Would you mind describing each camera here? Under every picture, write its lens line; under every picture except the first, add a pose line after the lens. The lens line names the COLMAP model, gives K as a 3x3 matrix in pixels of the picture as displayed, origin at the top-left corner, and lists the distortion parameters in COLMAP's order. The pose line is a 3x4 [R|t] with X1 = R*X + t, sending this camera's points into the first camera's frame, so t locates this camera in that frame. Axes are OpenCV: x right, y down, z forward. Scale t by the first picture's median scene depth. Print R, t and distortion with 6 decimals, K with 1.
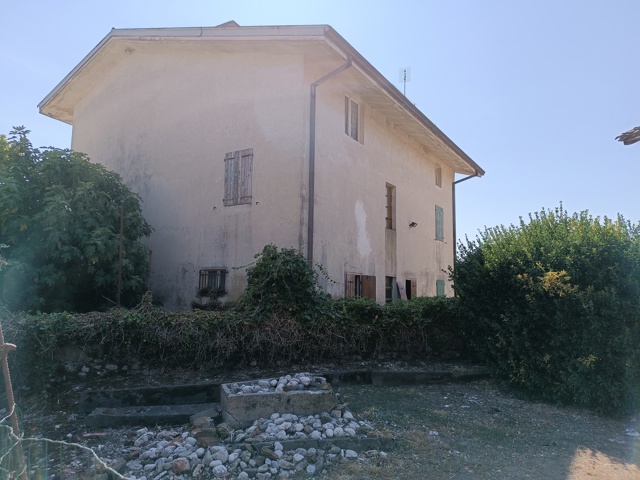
lens RADIAL K [[454.9, 0, 321.0], [0, 454.9, 242.2], [0, 0, 1]] dist [0.035934, -0.033377]
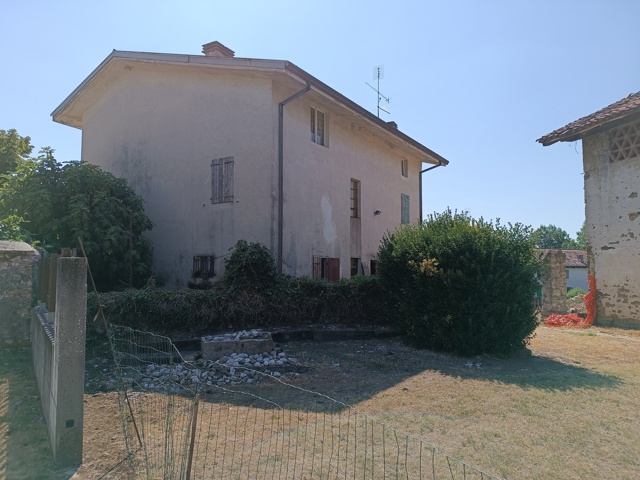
lens RADIAL K [[454.9, 0, 320.4], [0, 454.9, 241.3], [0, 0, 1]] dist [0.035934, -0.033377]
pose [[0.999832, -0.016527, -0.007942, 0.097785], [0.016908, 0.998573, 0.050666, -0.040192], [0.007093, -0.050792, 0.998684, -0.251800]]
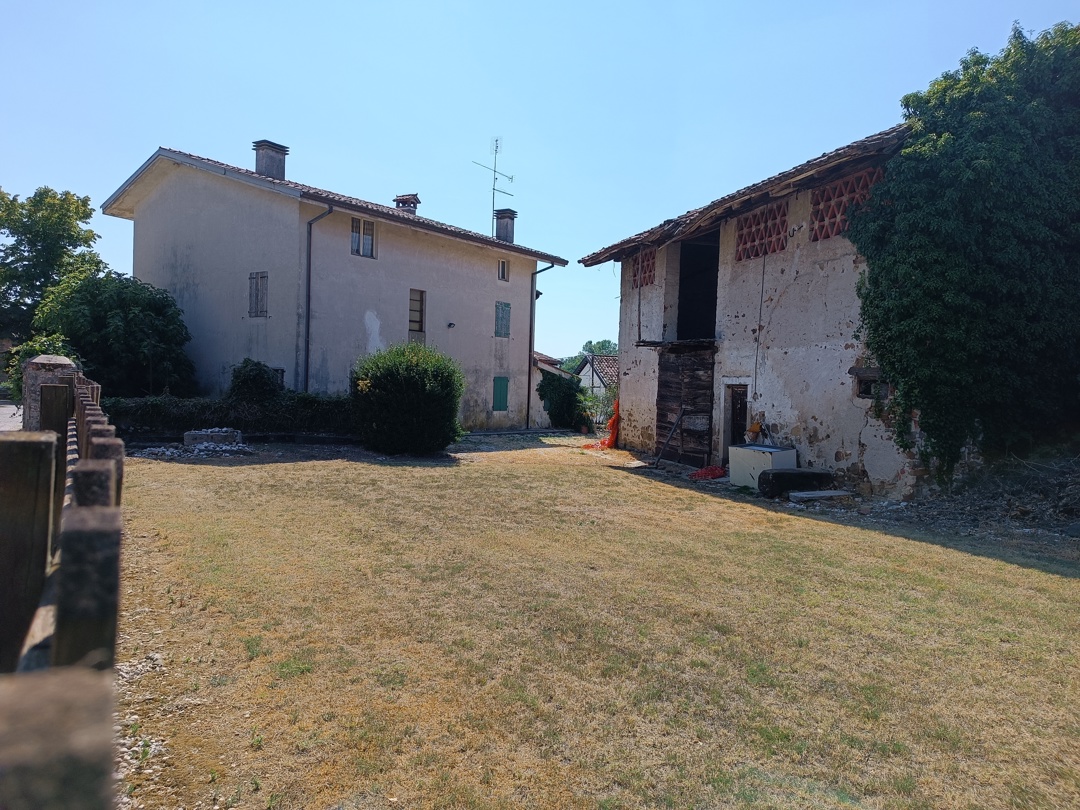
lens RADIAL K [[767.6, 0, 540.3], [0, 767.6, 411.0], [0, 0, 1]] dist [0.035934, -0.033377]
pose [[0.997711, 0.019428, -0.064773, 0.803134], [-0.009715, 0.989084, 0.147033, -0.159812], [0.066922, -0.146067, 0.987009, -1.180832]]
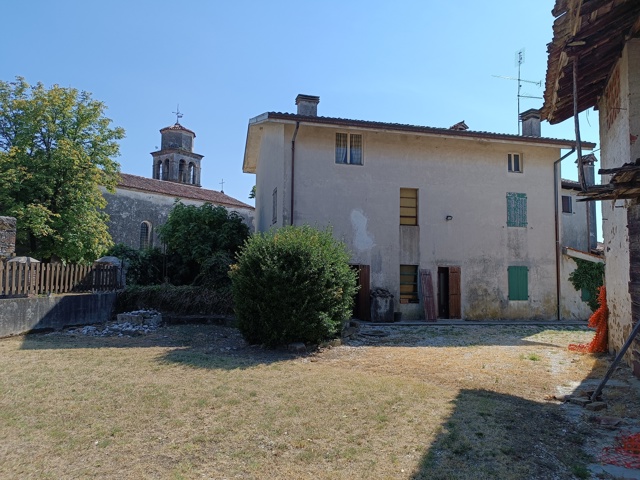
lens RADIAL K [[454.9, 0, 318.8], [0, 454.9, 238.5], [0, 0, 1]] dist [0.035934, -0.033377]
pose [[0.717550, -0.062064, -0.693736, 1.138480], [0.075528, 0.997082, -0.011082, 0.001539], [0.692400, -0.044444, 0.720144, -0.051484]]
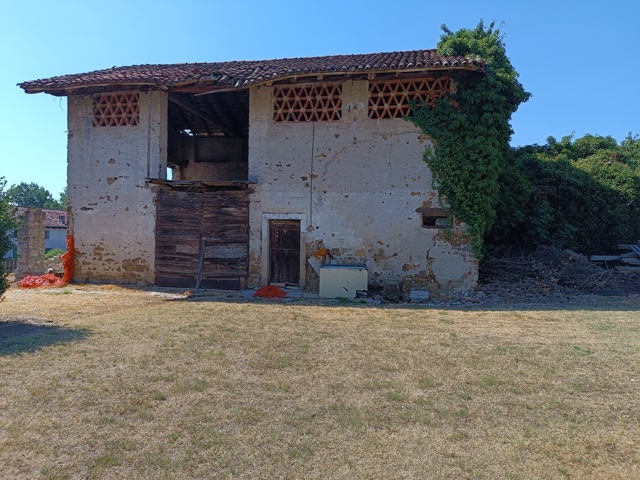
lens RADIAL K [[454.9, 0, 319.6], [0, 454.9, 240.0], [0, 0, 1]] dist [0.035934, -0.033377]
pose [[0.526884, -0.013720, 0.849826, 0.113597], [-0.104658, 0.991213, 0.080890, -0.031172], [-0.843469, -0.131561, 0.520819, -0.242158]]
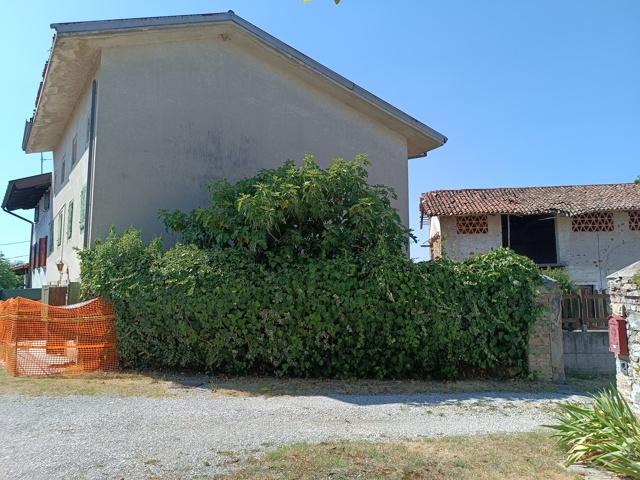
lens RADIAL K [[454.9, 0, 319.1], [0, 454.9, 239.2], [0, 0, 1]] dist [0.035934, -0.033377]
pose [[0.495401, 0.076271, 0.865309, -1.497423], [-0.086293, 0.995532, -0.038346, -0.002034], [-0.864367, -0.055674, 0.499769, 0.505975]]
